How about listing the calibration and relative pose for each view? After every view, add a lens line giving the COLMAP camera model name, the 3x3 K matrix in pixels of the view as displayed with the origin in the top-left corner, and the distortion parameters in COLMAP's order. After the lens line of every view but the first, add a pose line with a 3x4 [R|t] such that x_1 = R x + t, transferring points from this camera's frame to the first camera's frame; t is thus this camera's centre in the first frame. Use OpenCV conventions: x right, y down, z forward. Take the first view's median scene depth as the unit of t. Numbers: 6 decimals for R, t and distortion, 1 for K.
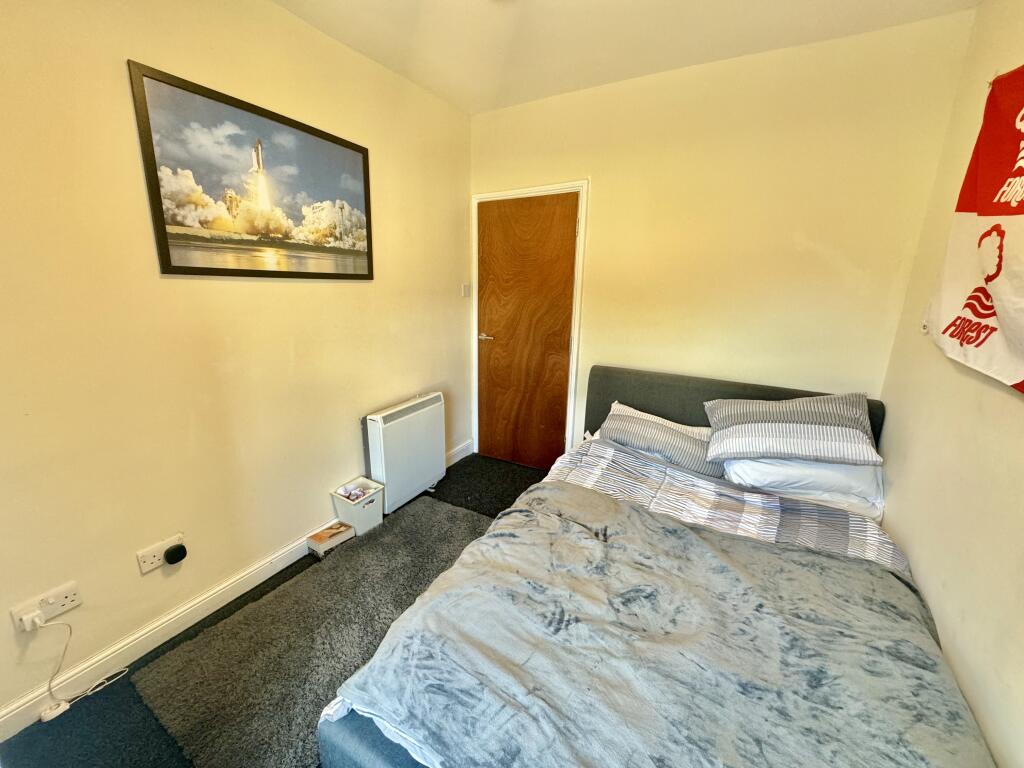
lens RADIAL K [[410.2, 0, 511.8], [0, 410.2, 382.0], [0, 0, 1]] dist [-0.002911, 0.000062]
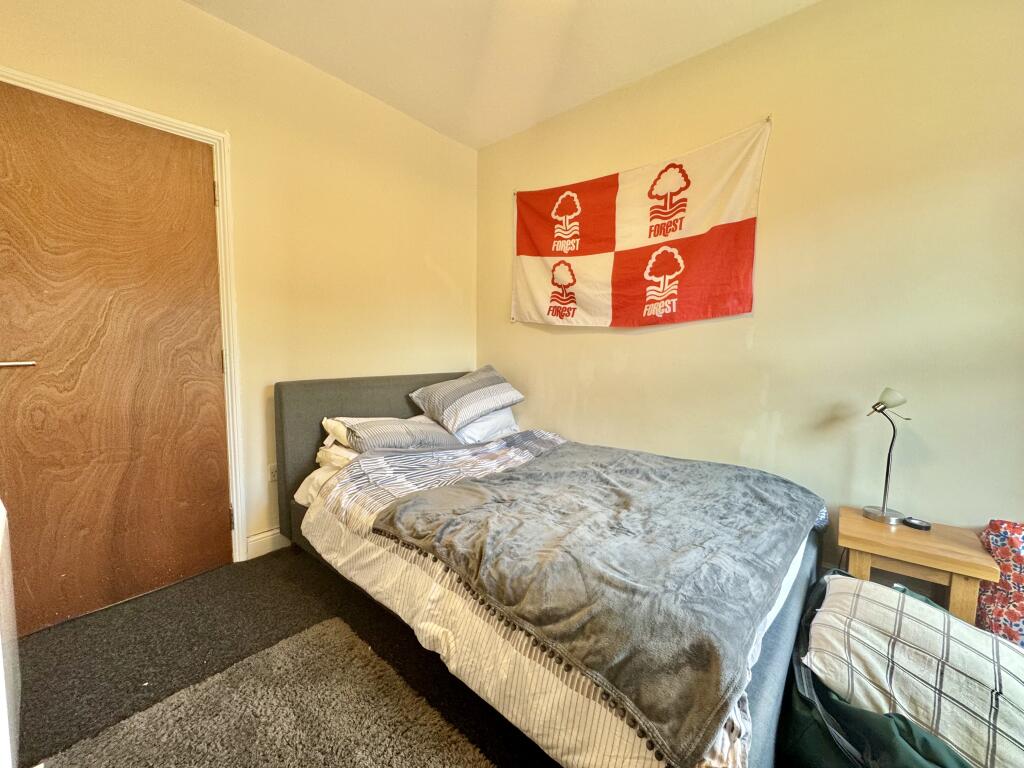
lens RADIAL K [[410.2, 0, 511.8], [0, 410.2, 382.0], [0, 0, 1]] dist [-0.002911, 0.000062]
pose [[0.197001, -0.099374, 0.975354, -0.649654], [0.240260, 0.969407, 0.050240, 0.035453], [-0.950508, 0.224442, 0.214850, 0.612658]]
